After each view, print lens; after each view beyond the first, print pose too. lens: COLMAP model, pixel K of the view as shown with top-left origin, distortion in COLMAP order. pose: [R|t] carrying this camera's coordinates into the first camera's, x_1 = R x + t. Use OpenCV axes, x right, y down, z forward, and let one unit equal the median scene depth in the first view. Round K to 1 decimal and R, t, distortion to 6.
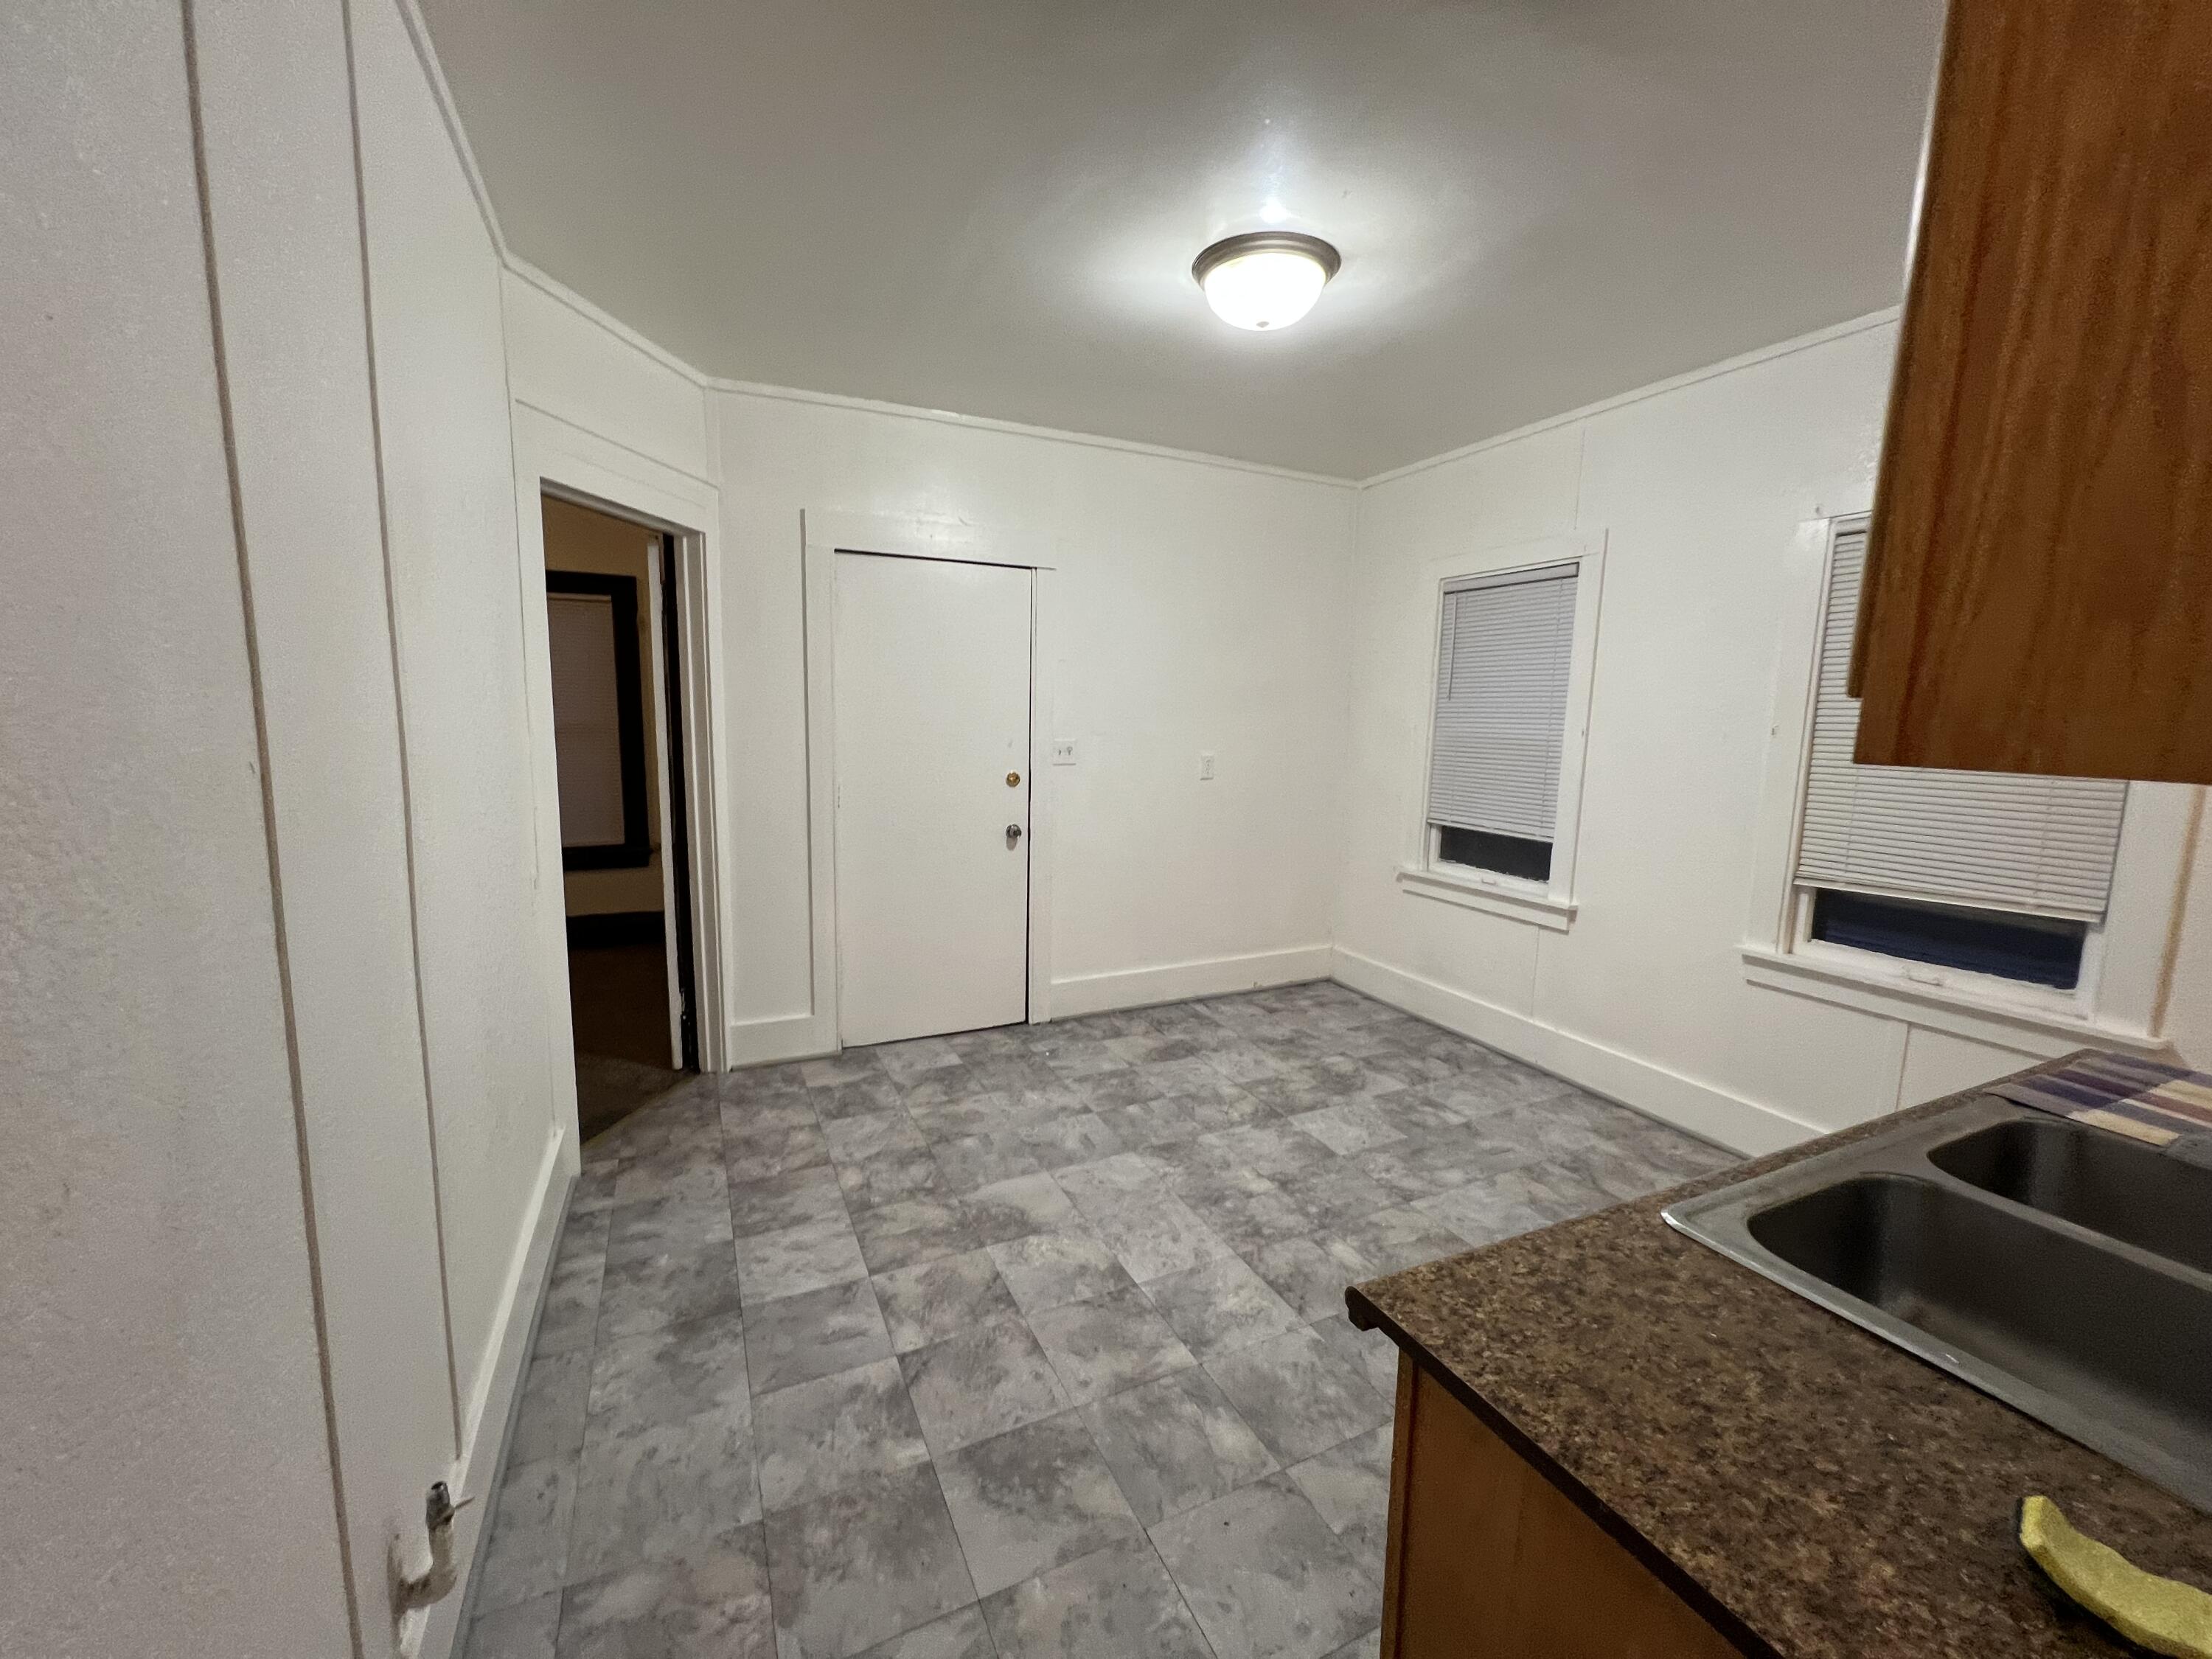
lens RADIAL K [[879.5, 0, 1112.7], [0, 879.5, 841.0], [0, 0, 1]] dist [-0.000420, 0.000567]
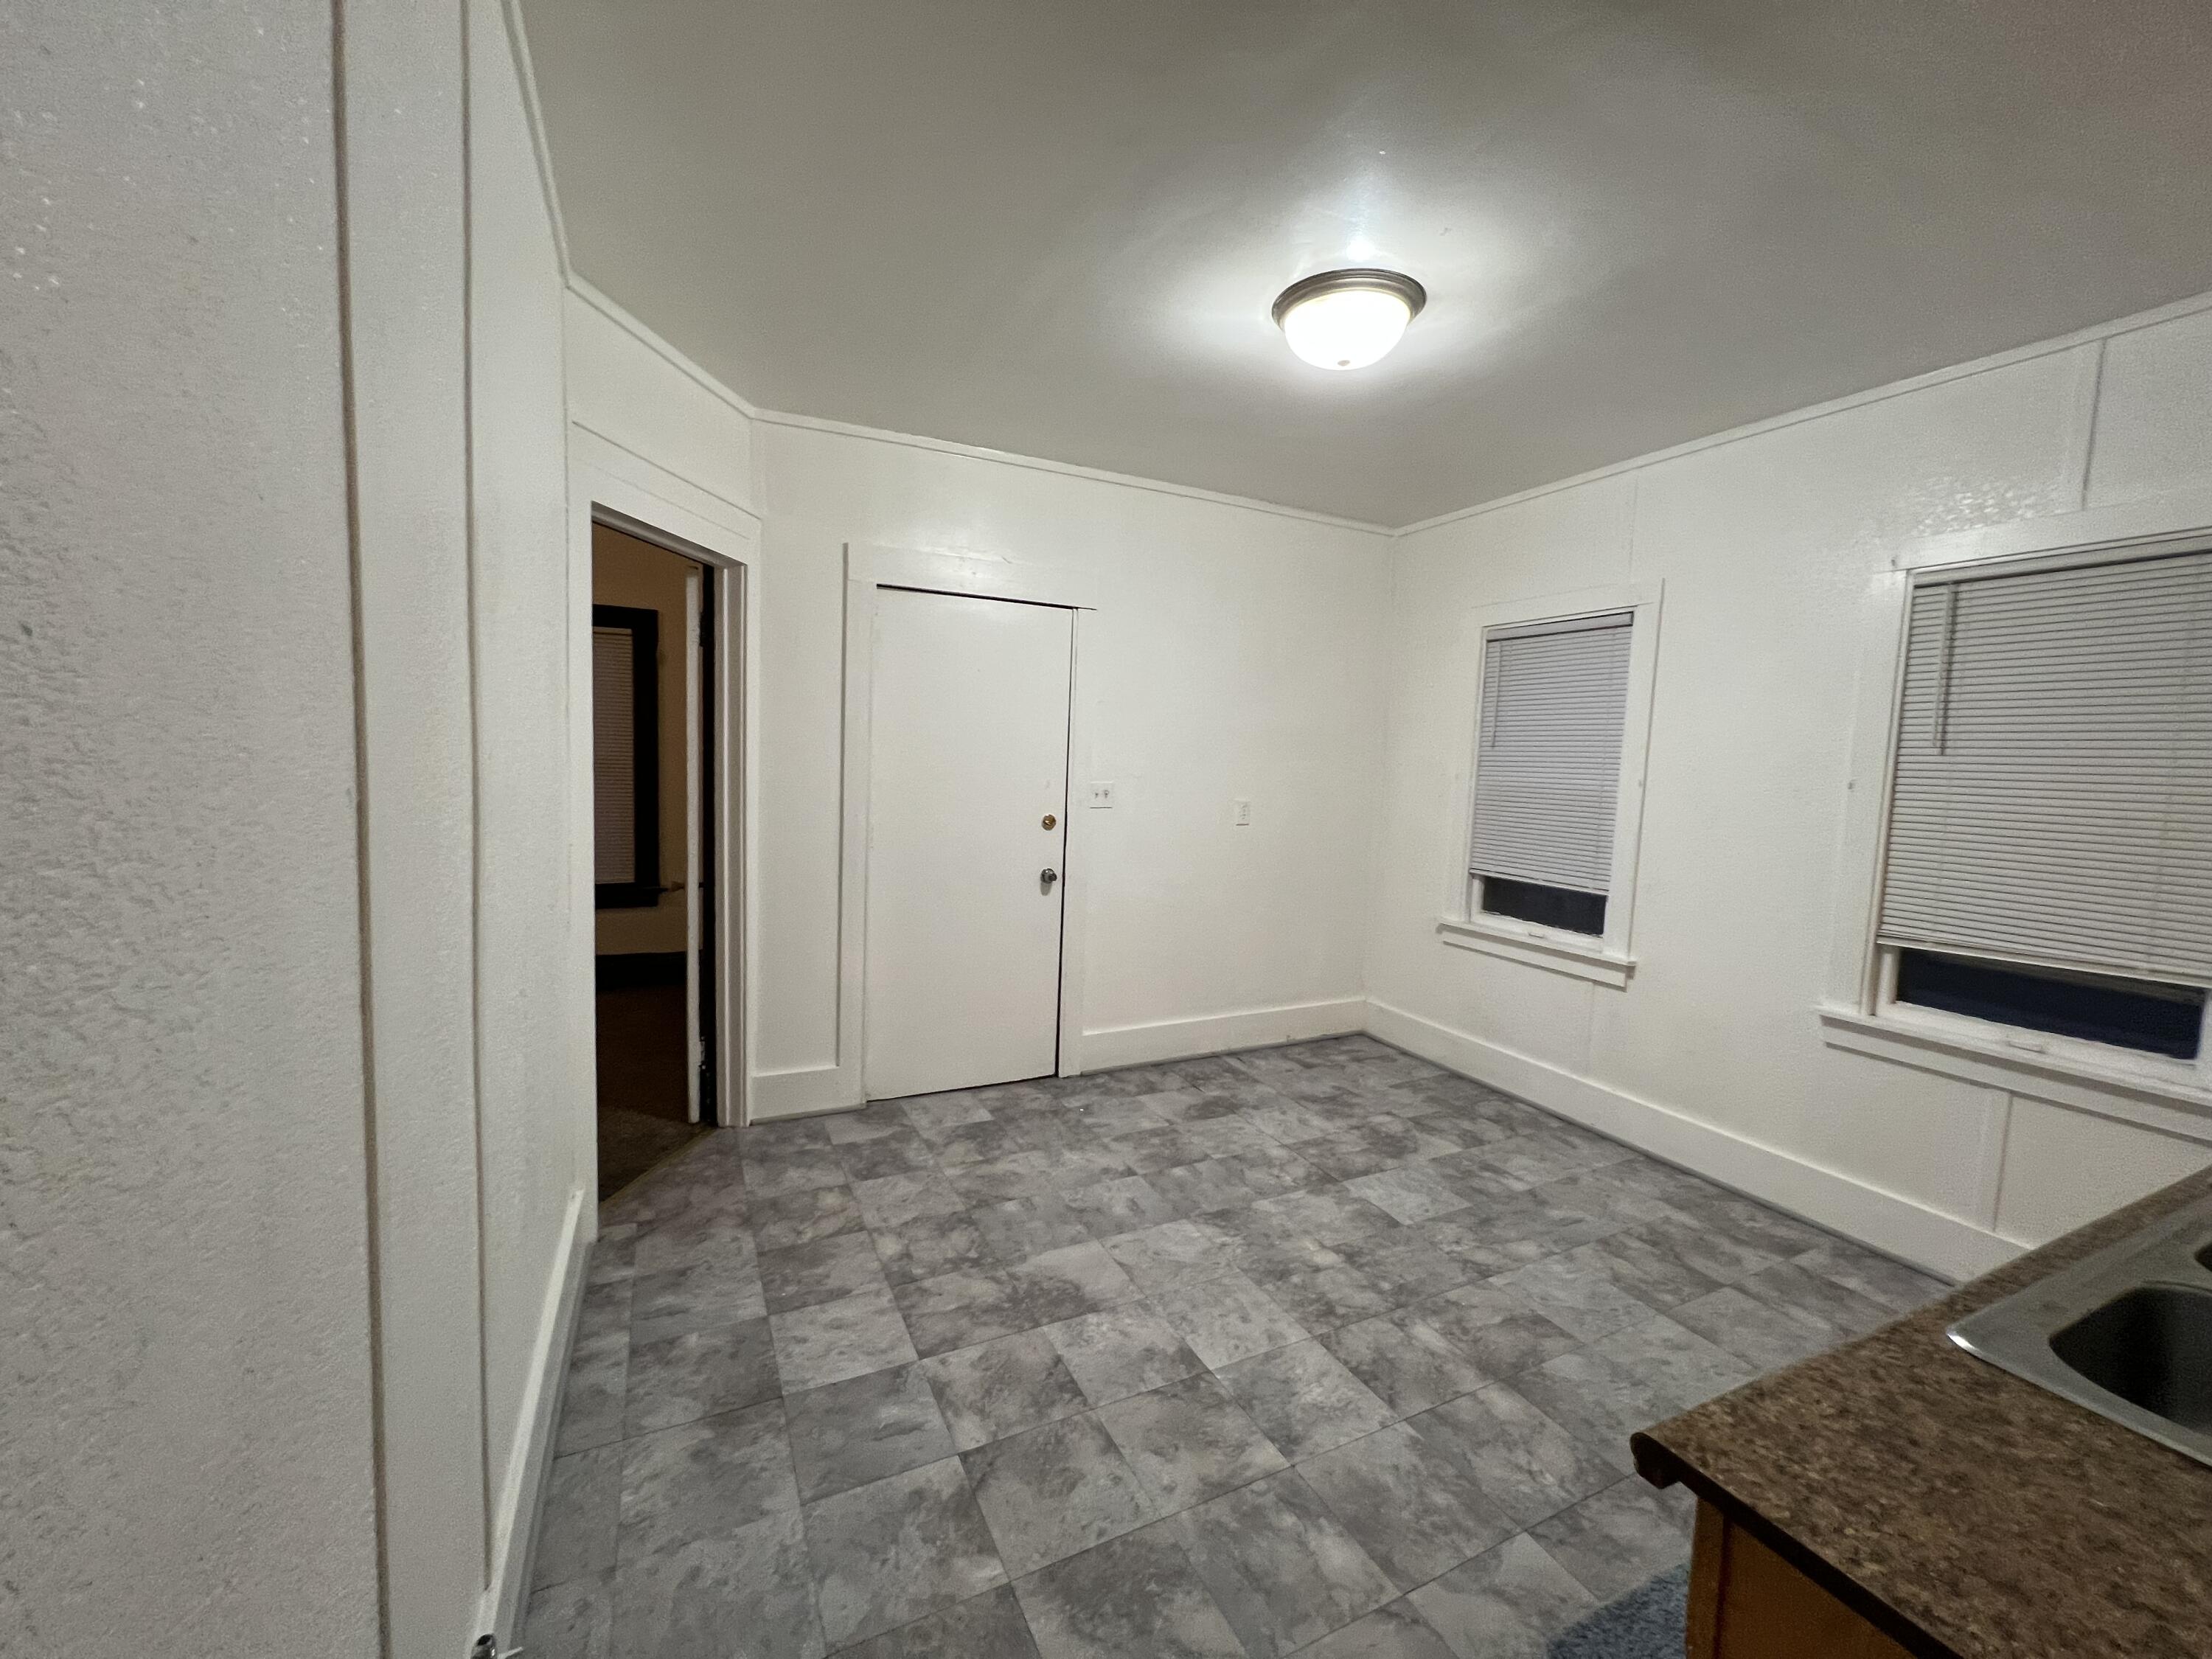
lens RADIAL K [[879.5, 0, 1113.0], [0, 879.5, 842.3], [0, 0, 1]] dist [-0.000420, 0.000567]
pose [[0.999801, 0.015118, 0.013053, -0.084282], [-0.014460, 0.998688, -0.049127, -0.002047], [-0.013778, 0.048928, 0.998707, 0.048200]]
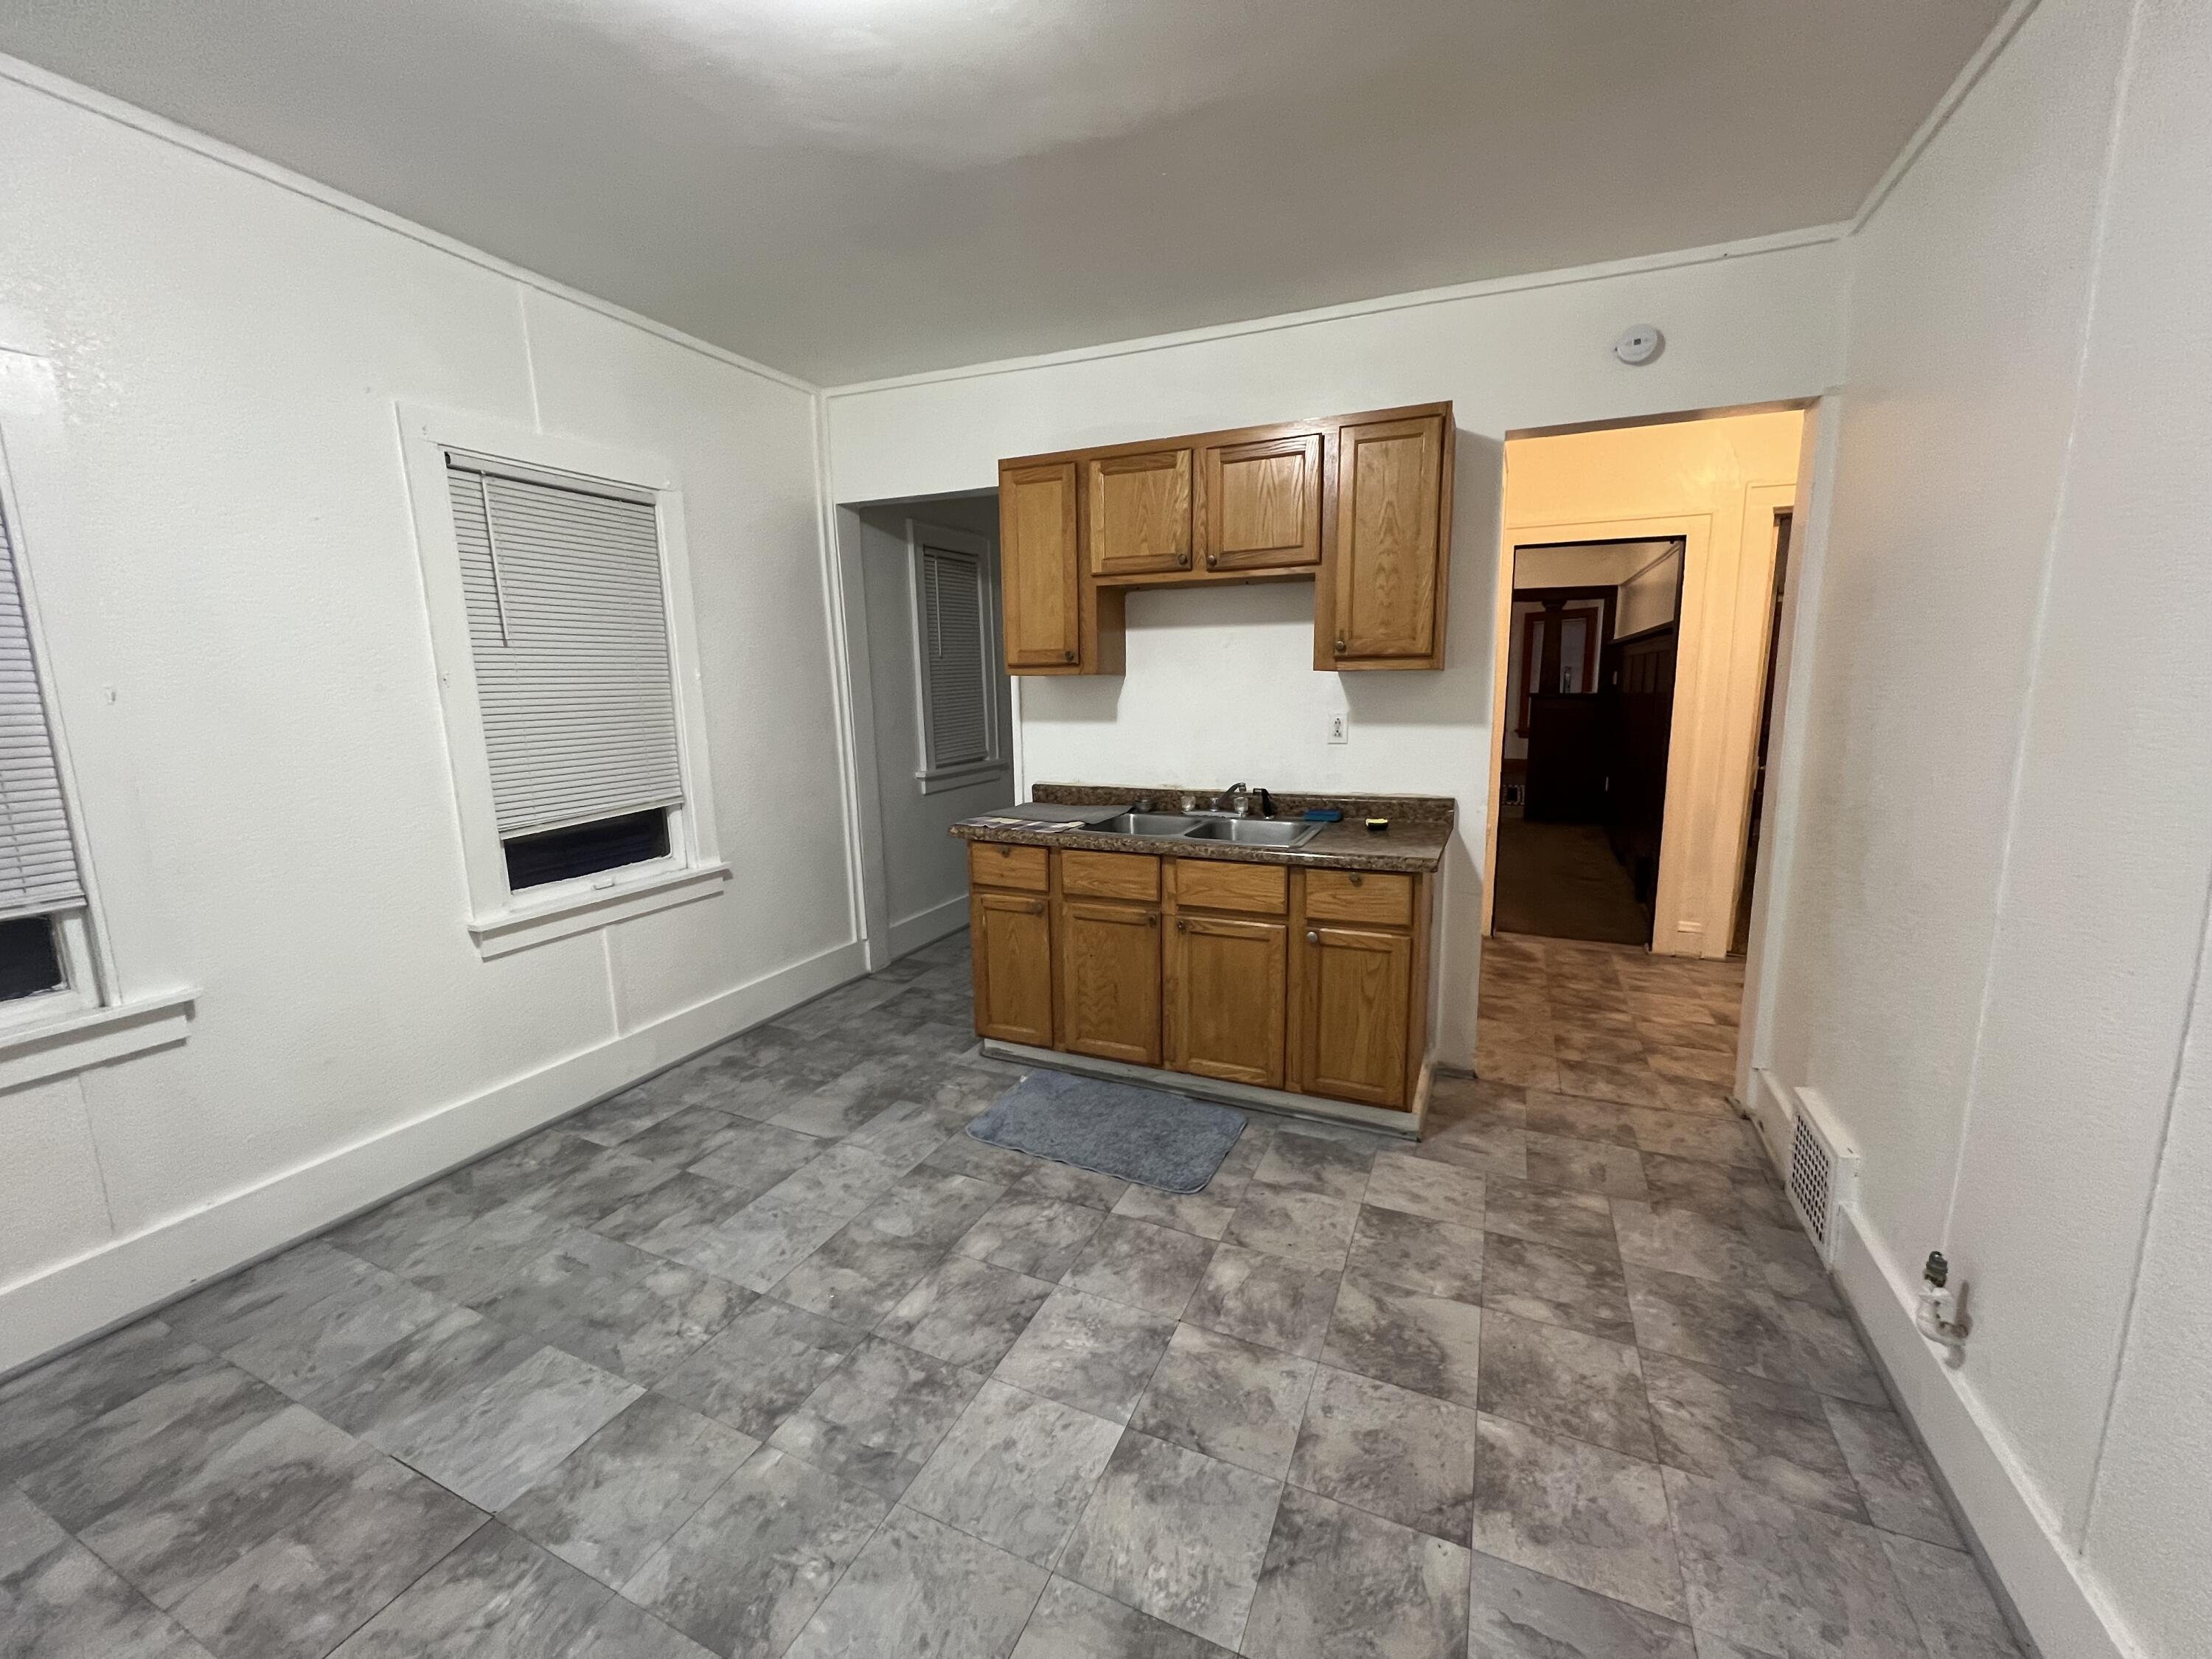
lens RADIAL K [[884.7, 0, 1107.1], [0, 884.7, 829.3], [0, 0, 1]] dist [-0.001969, 0.000386]
pose [[-0.640239, -0.142766, 0.754792, -0.405458], [0.110677, 0.955182, 0.274550, -0.168172], [-0.760161, 0.259316, -0.595744, 1.178392]]
